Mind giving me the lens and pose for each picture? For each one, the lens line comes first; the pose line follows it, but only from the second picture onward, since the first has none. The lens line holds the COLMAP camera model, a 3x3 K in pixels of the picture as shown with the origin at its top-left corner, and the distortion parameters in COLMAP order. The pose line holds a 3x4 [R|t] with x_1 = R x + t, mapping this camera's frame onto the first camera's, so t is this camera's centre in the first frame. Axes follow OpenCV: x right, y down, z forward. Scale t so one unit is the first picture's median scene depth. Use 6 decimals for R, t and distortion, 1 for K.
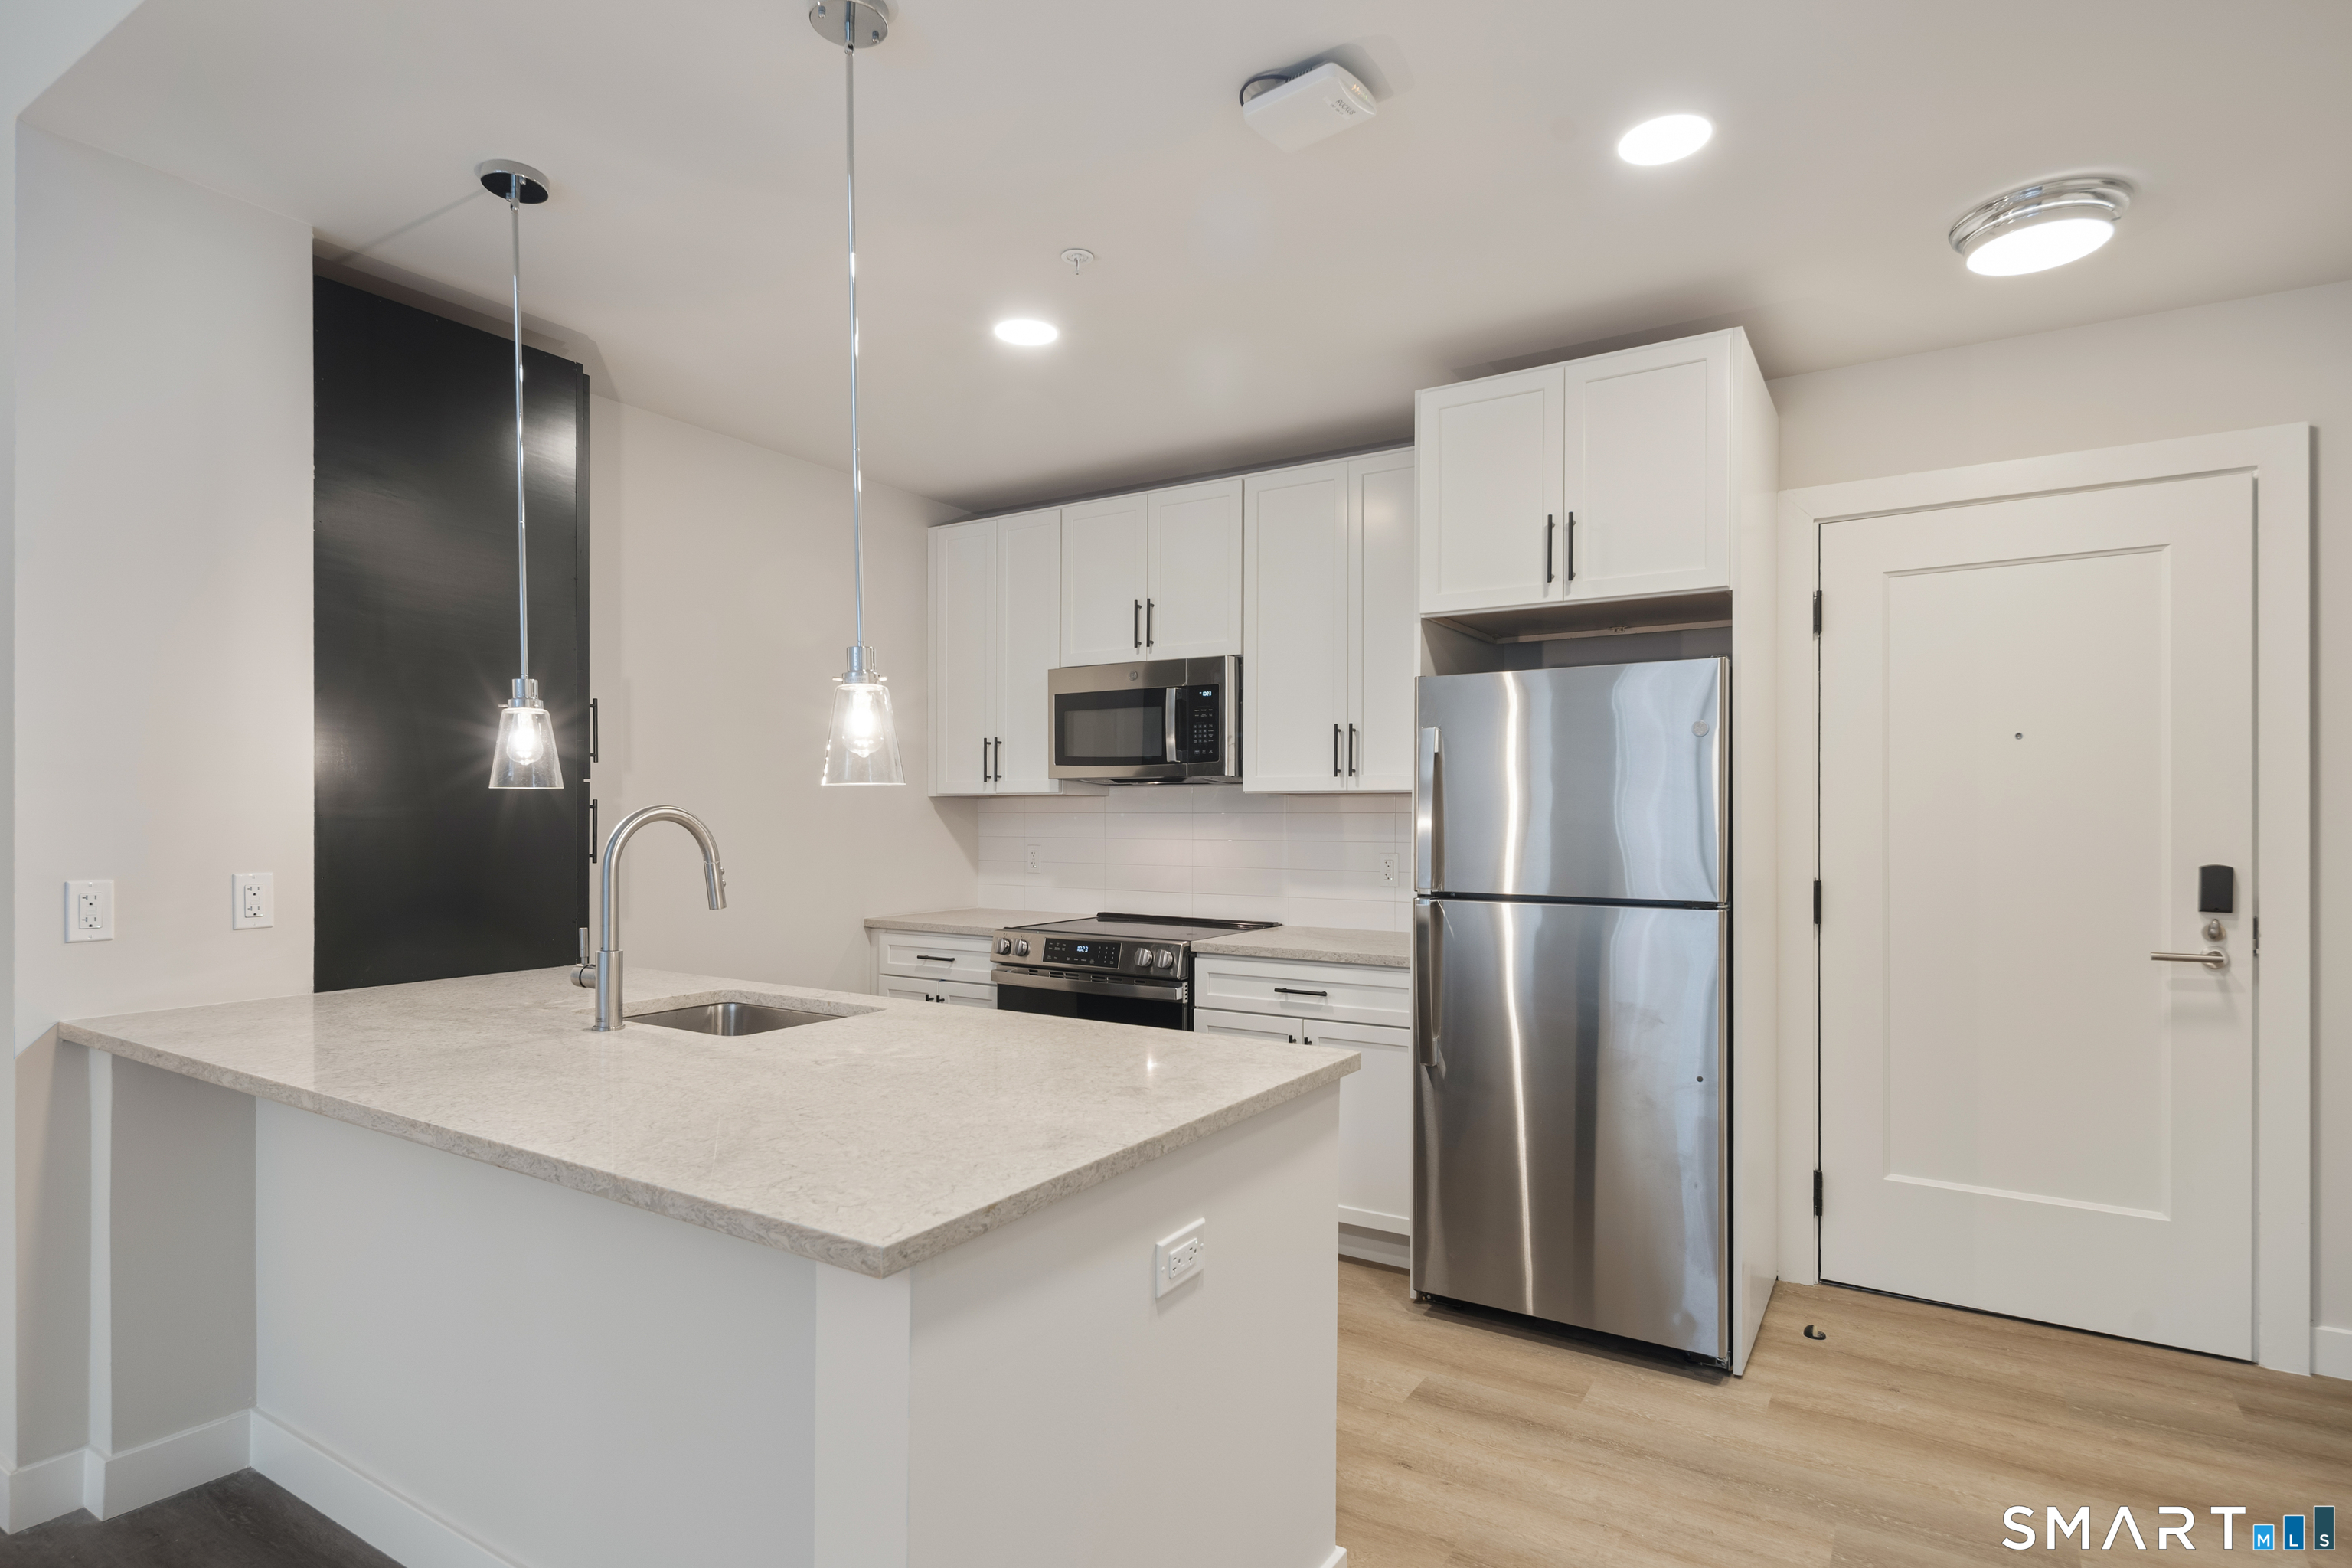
lens RADIAL K [[1188.4, 0, 1180.3], [0, 1188.4, 820.9], [0, 0, 1]] dist [0.000431, -0.001344]
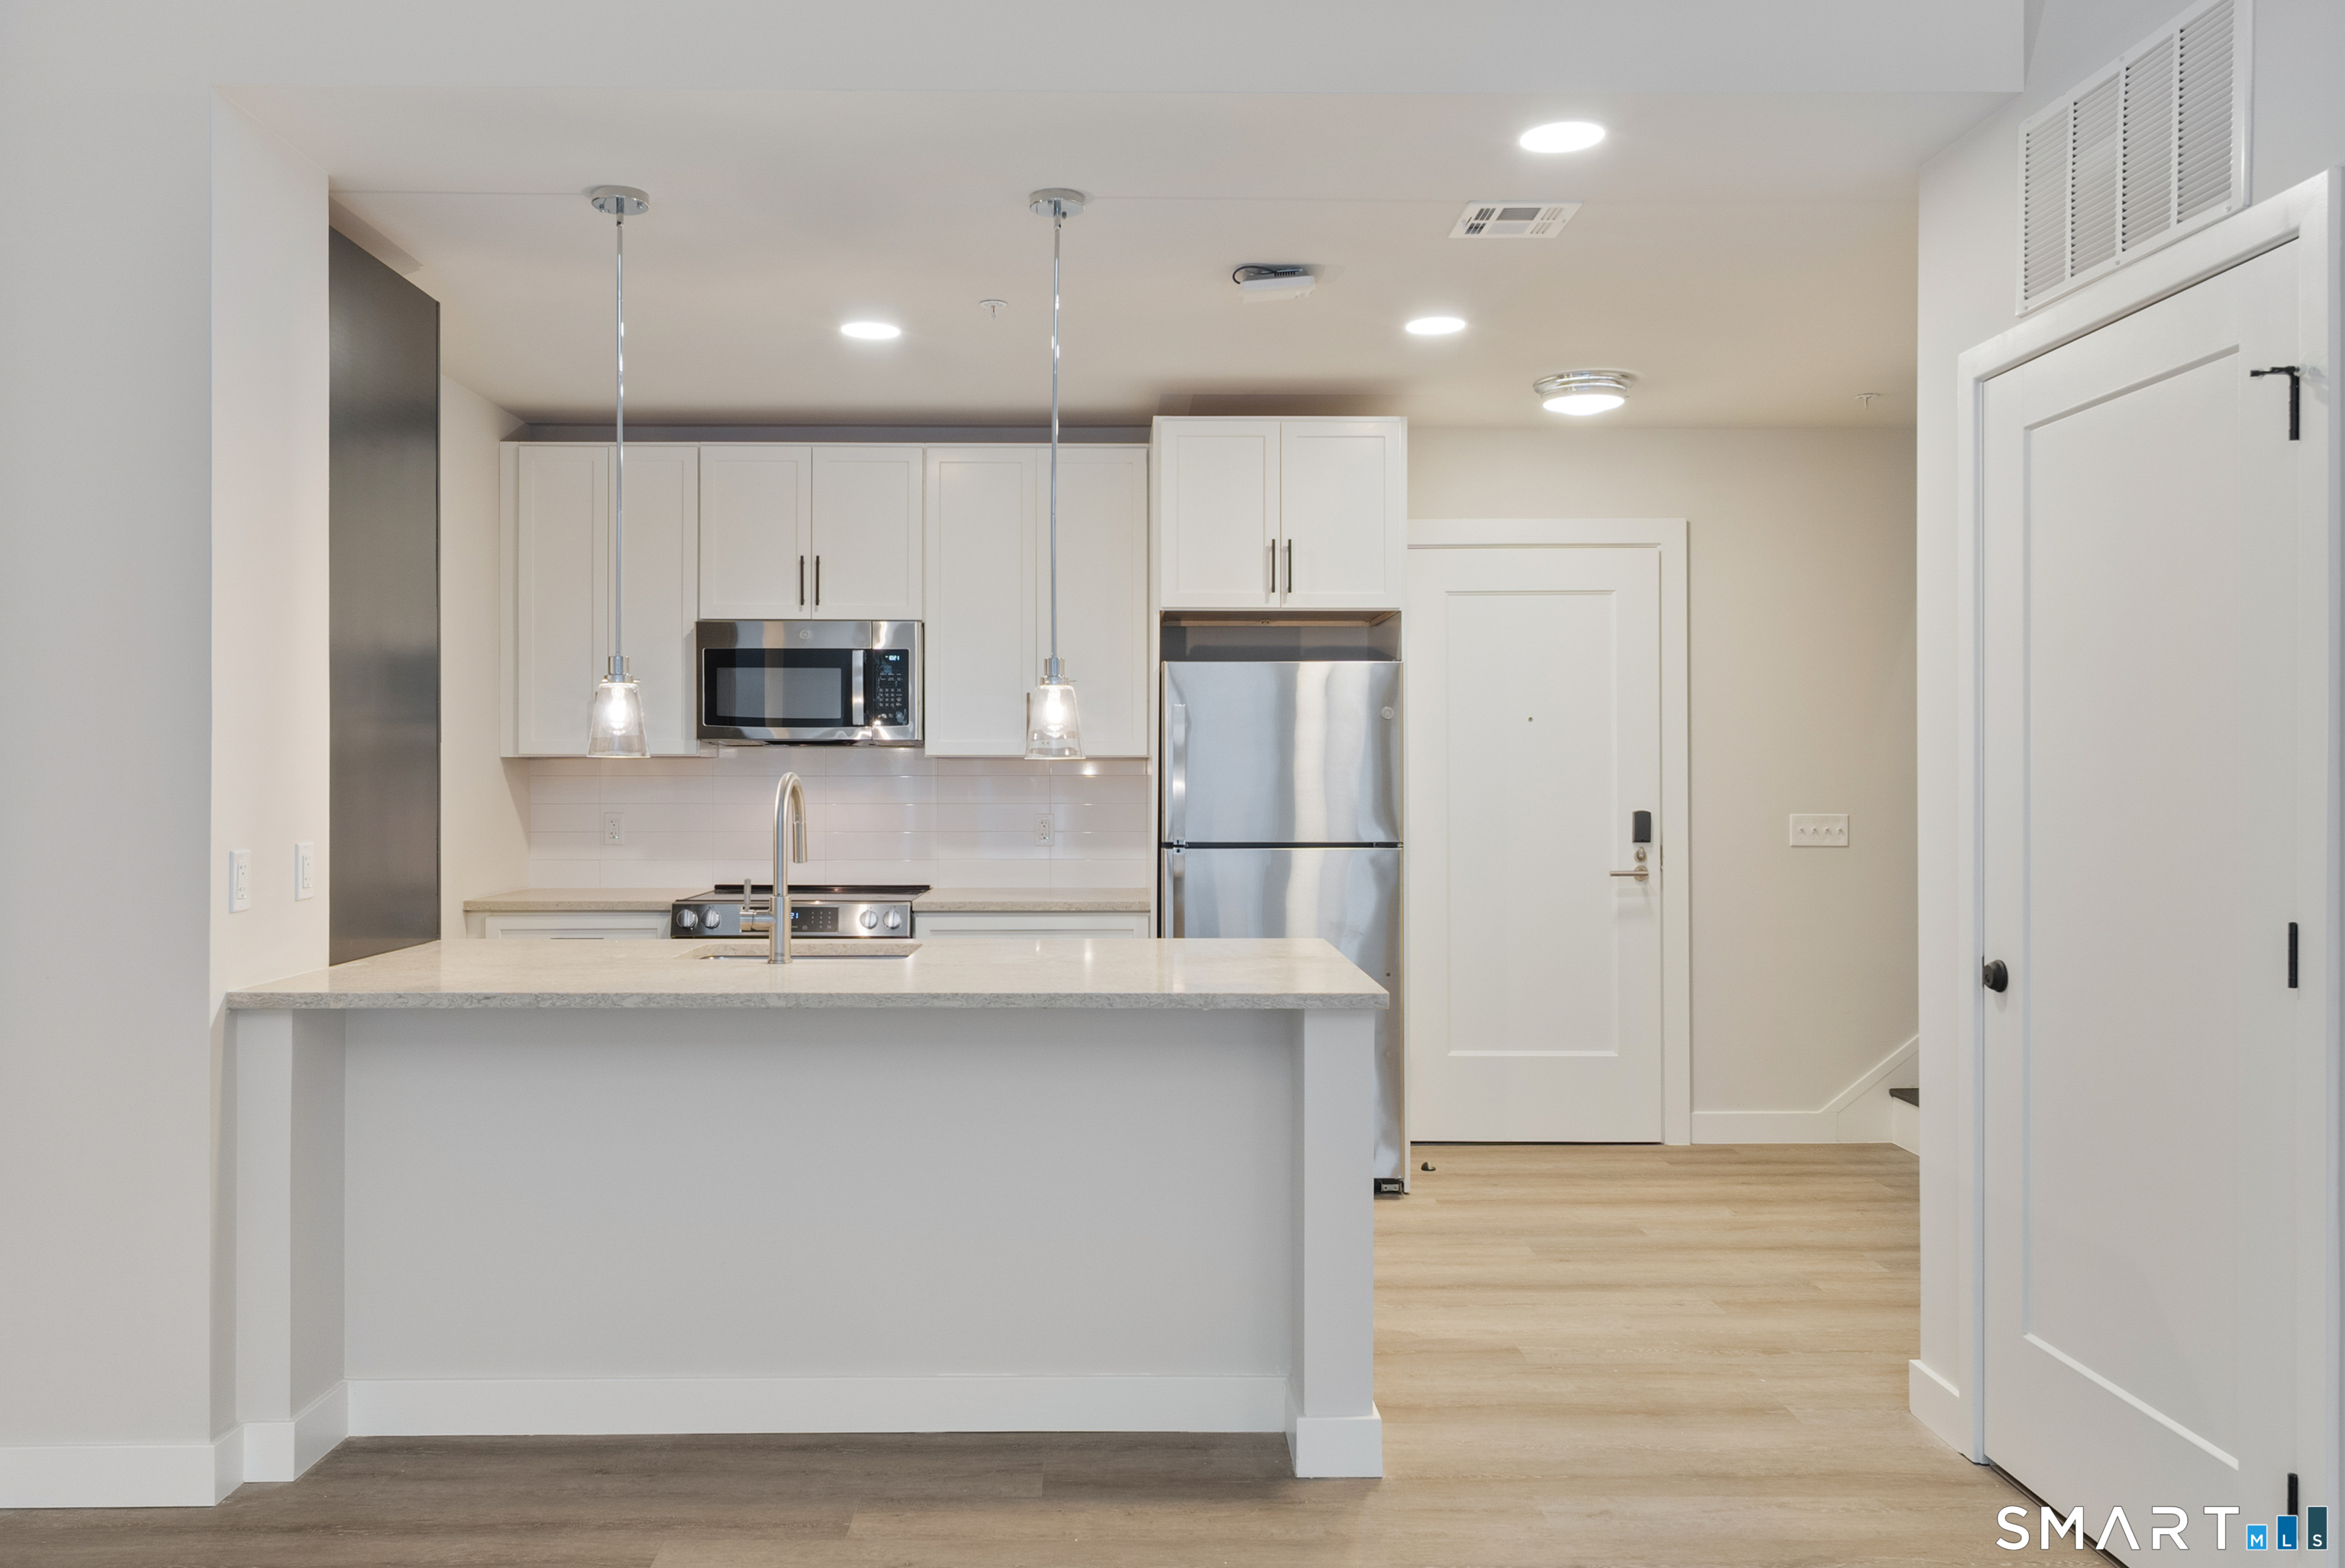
lens RADIAL K [[1700.6, 0, 1161.0], [0, 1700.6, 773.8], [0, 0, 1]] dist [-0.000785, -0.002645]
pose [[0.838479, -0.001755, 0.544931, -0.775332], [0.004528, 0.999983, -0.003747, -0.003043], [-0.544915, 0.005609, 0.838472, -0.445616]]
